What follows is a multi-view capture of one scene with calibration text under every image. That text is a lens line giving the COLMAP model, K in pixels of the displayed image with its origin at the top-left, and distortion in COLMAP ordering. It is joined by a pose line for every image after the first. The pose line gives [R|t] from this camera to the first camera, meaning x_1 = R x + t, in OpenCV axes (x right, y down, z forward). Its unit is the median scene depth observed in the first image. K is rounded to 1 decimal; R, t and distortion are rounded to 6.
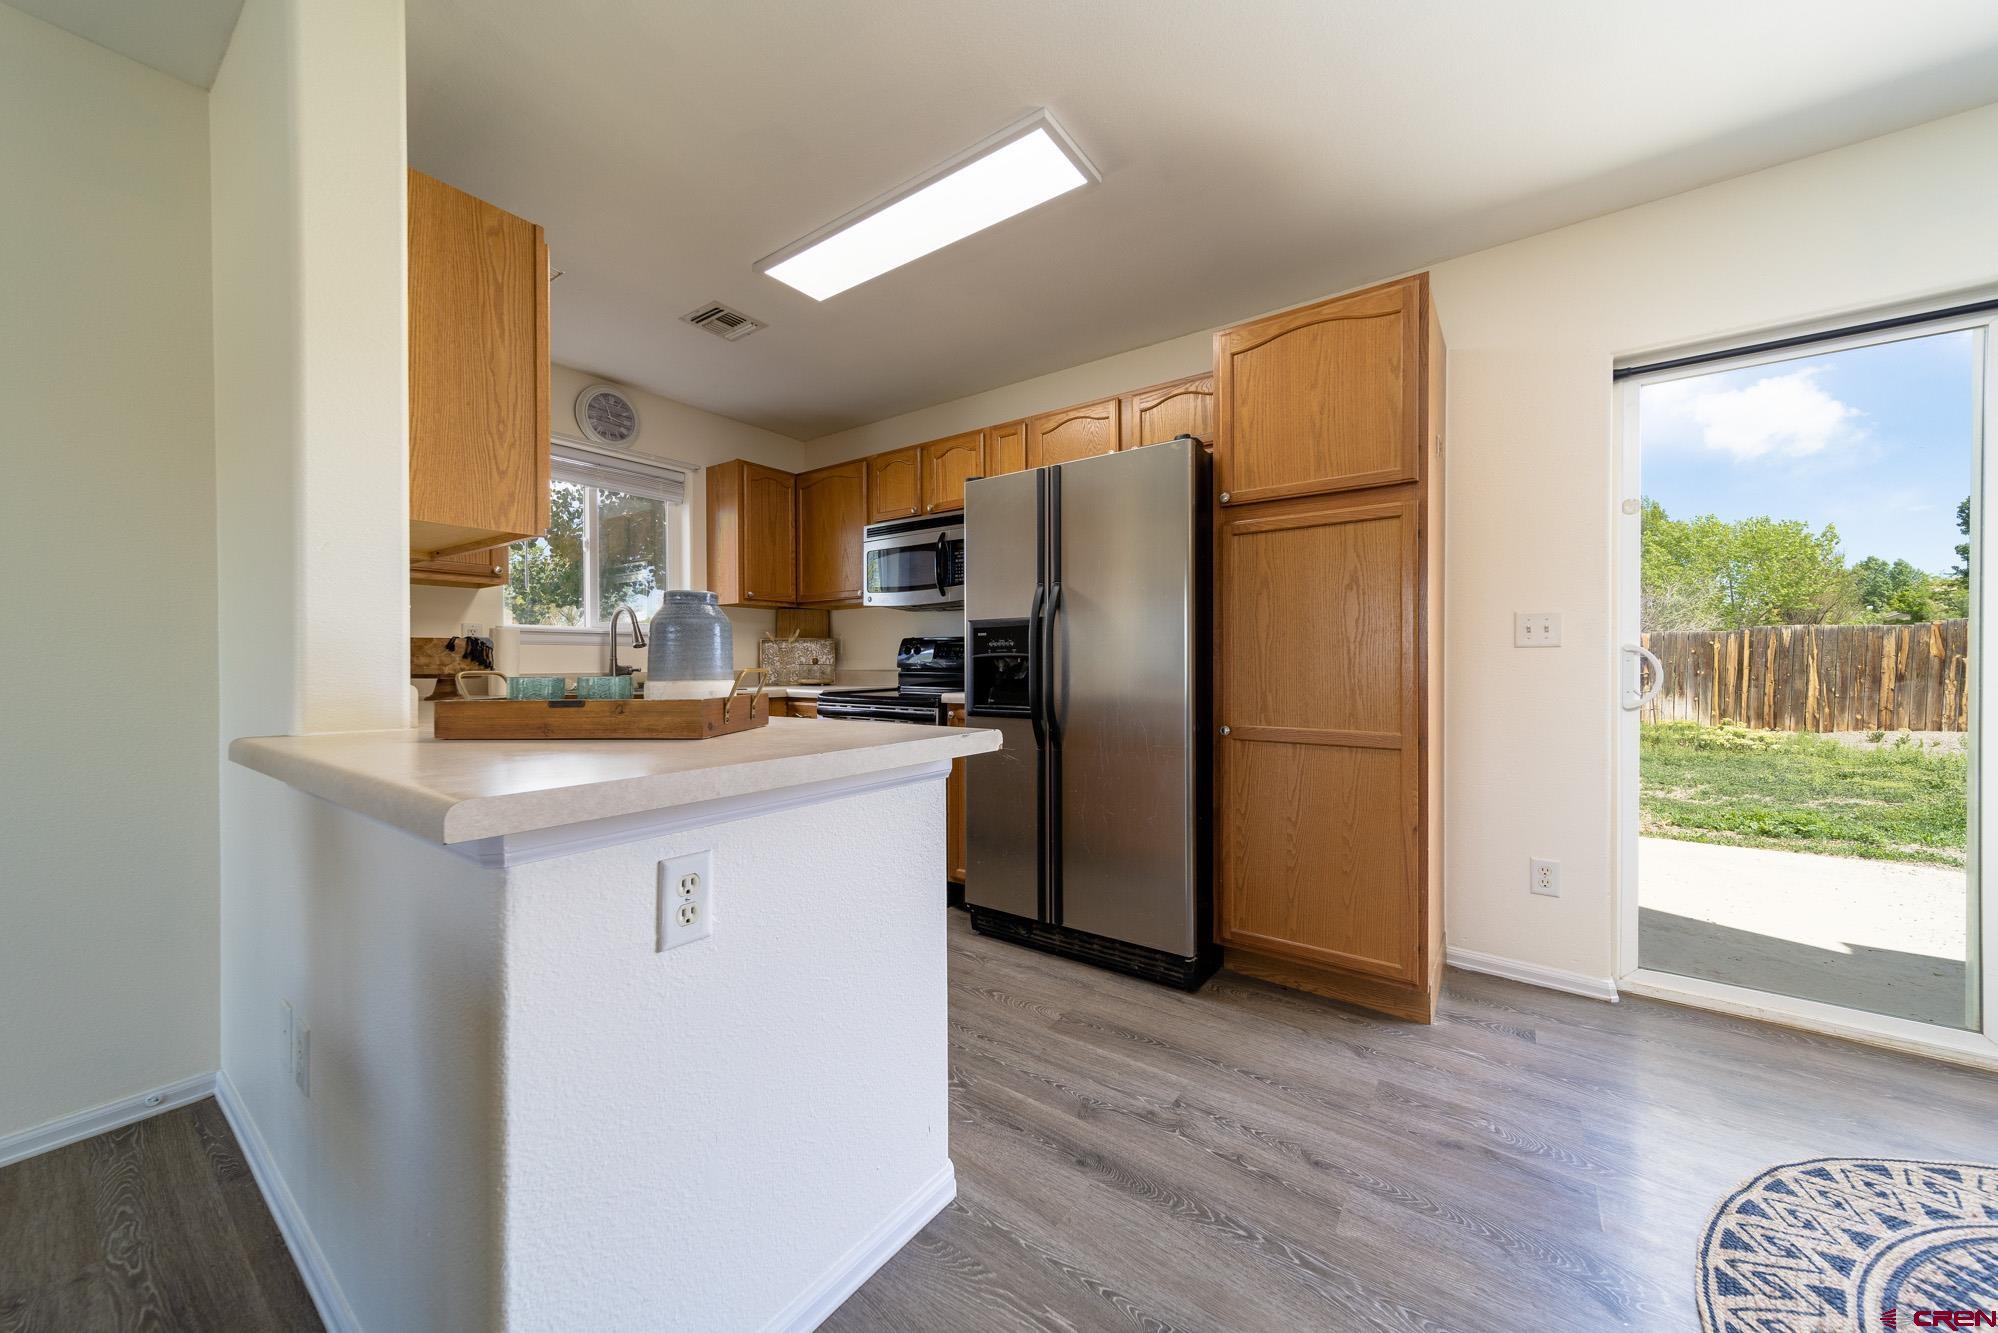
lens RADIAL K [[714.1, 0, 997.5], [0, 714.1, 666.4], [0, 0, 1]] dist [0.001560, 0.000288]
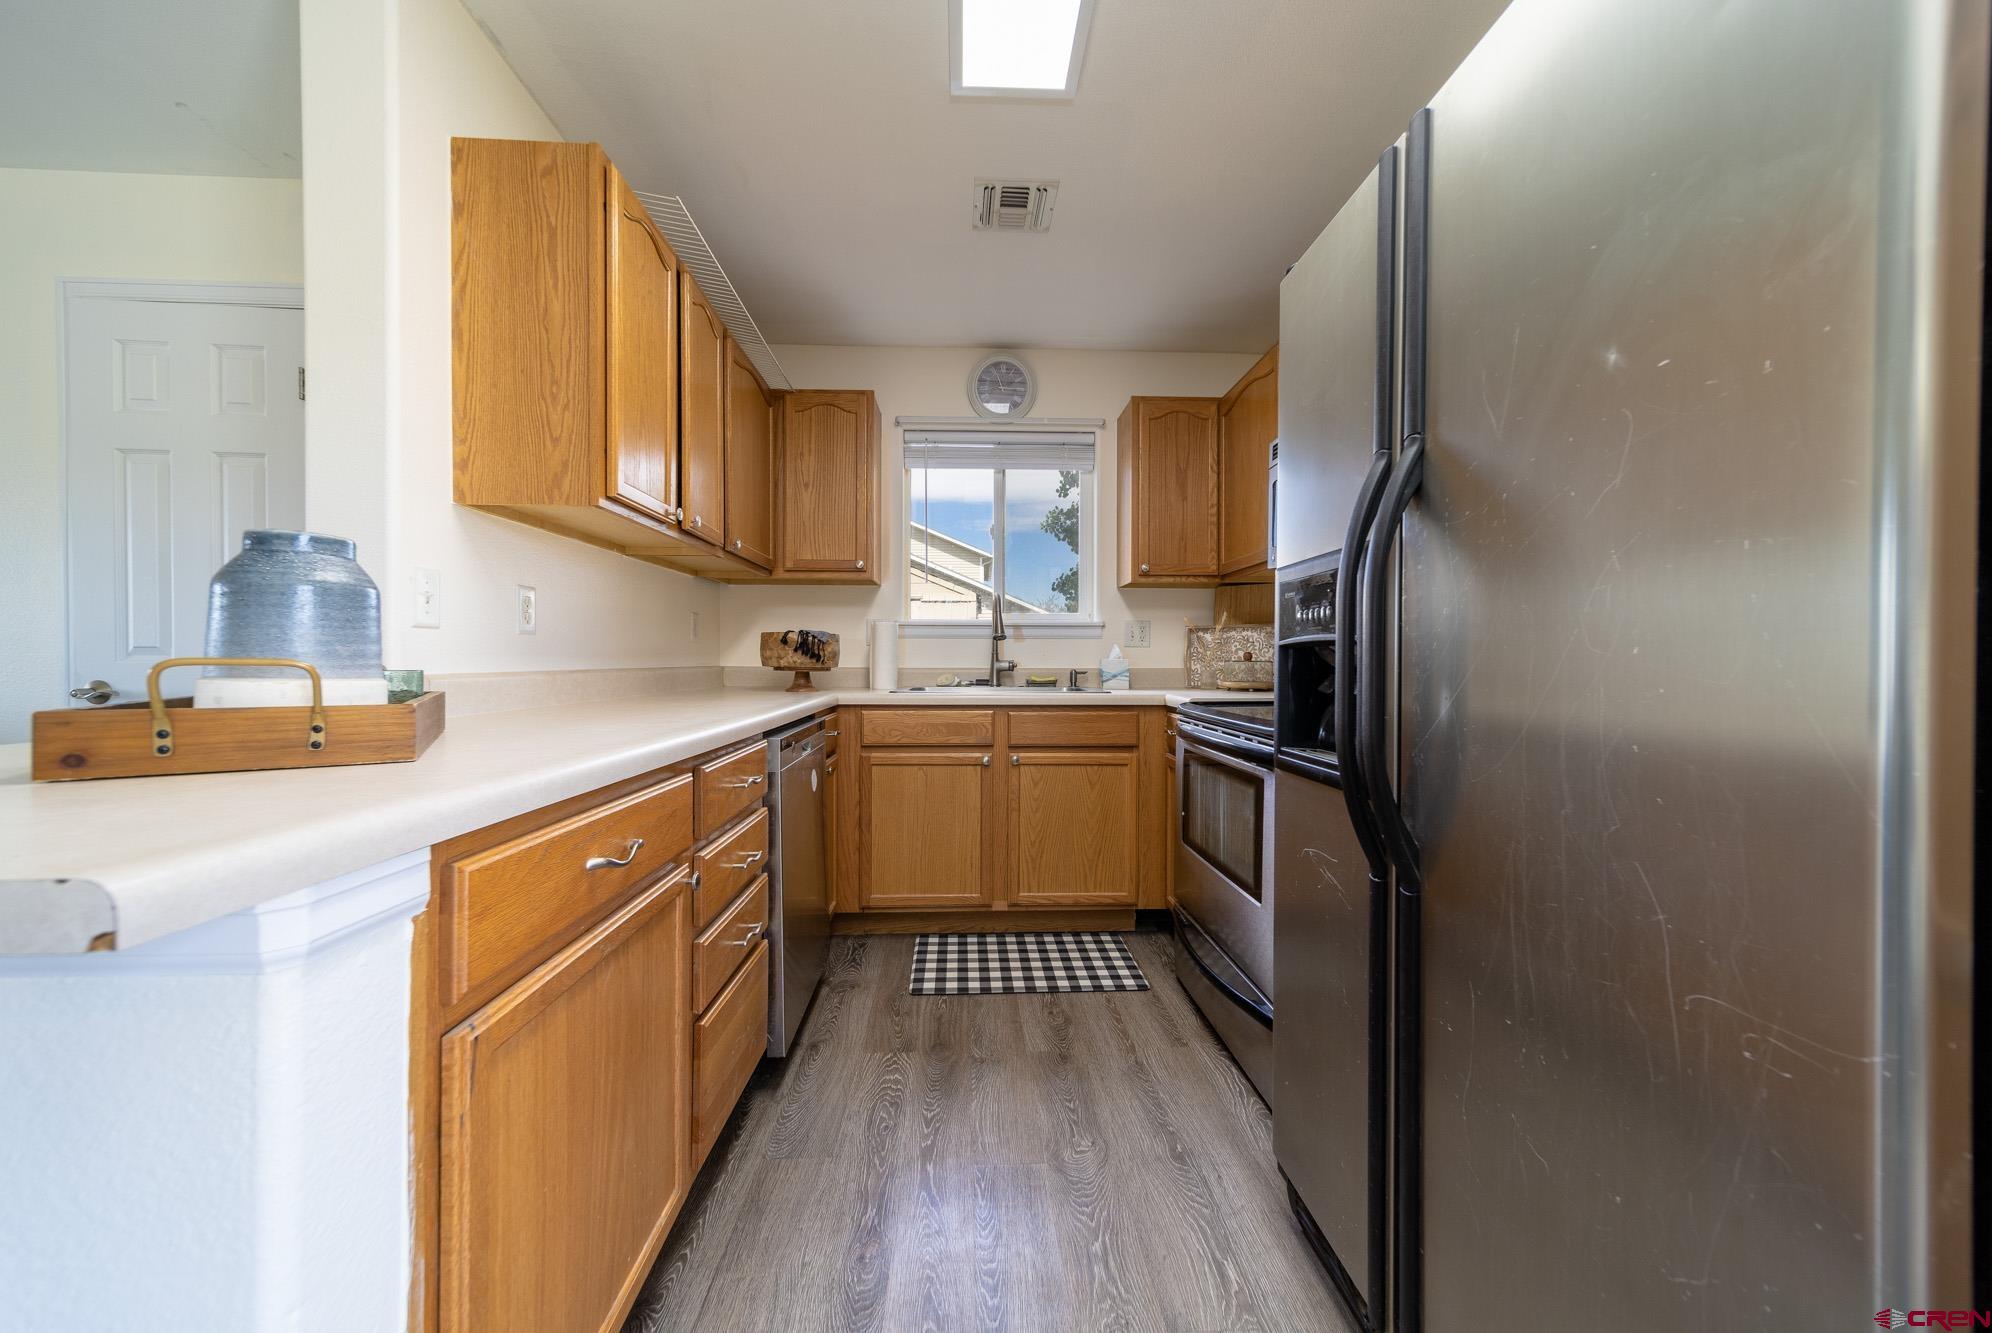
lens RADIAL K [[712.0, 0, 984.7], [0, 712.0, 669.0], [0, 0, 1]] dist [0.001560, 0.000288]
pose [[0.616064, 0.014501, -0.787563, 0.230901], [-0.008986, 0.999895, 0.011381, -0.000189], [0.787645, 0.000066, 0.616129, 0.592763]]
